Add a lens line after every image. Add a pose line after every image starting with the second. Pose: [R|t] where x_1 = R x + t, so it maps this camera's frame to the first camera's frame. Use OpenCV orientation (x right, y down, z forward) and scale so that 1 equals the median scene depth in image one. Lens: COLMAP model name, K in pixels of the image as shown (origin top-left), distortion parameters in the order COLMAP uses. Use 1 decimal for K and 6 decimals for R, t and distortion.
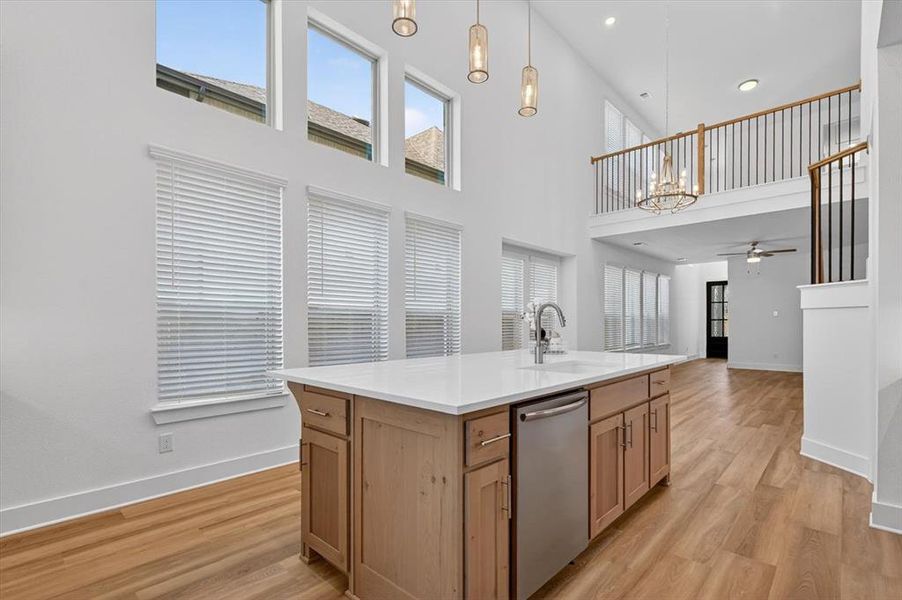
lens RADIAL K [[427.7, 0, 471.7], [0, 427.7, 324.9], [0, 0, 1]] dist [0.001083, 0.000119]
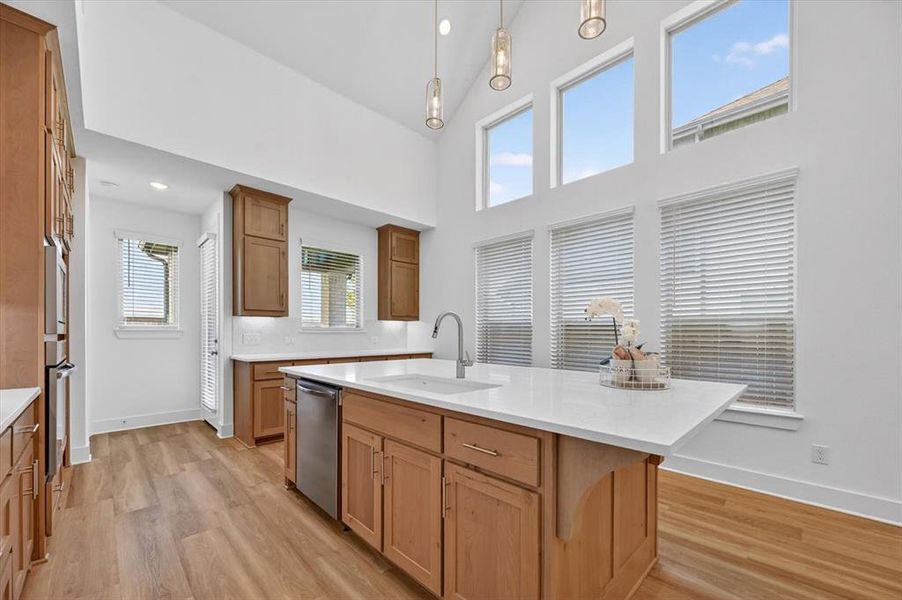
lens RADIAL K [[354.8, 0, 455.4], [0, 354.8, 334.6], [0, 0, 1]] dist [-0.001292, -0.000209]
pose [[-0.067414, 0.004934, -0.997713, 0.775515], [-0.011884, 0.999913, 0.005748, -0.005595], [0.997654, 0.012244, -0.067349, 0.872389]]
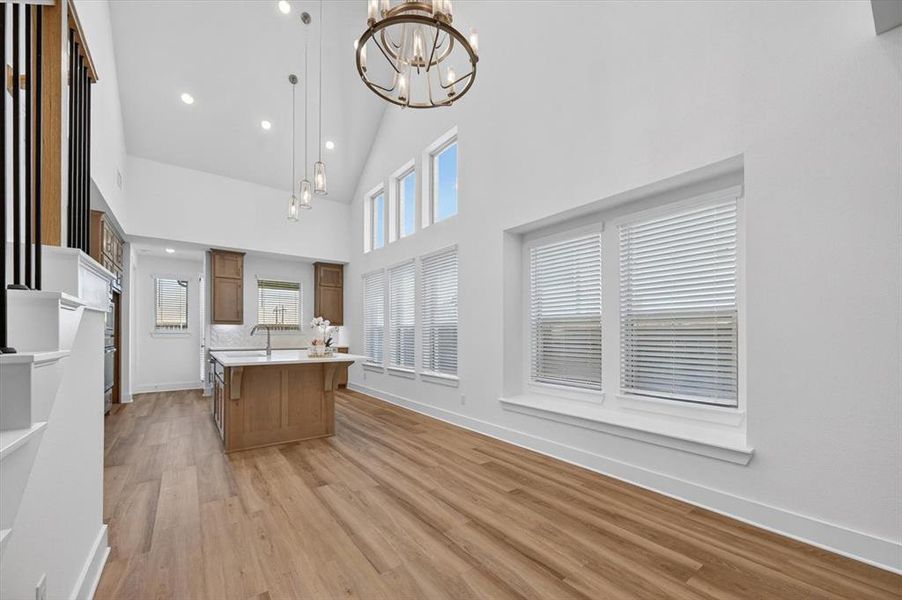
lens RADIAL K [[354.8, 0, 455.4], [0, 354.8, 334.6], [0, 0, 1]] dist [-0.001292, -0.000209]
pose [[-0.200593, 0.000946, -0.979674, 1.333047], [-0.009850, 0.999947, 0.002983, -0.014368], [0.979625, 0.010248, -0.200573, 1.814911]]
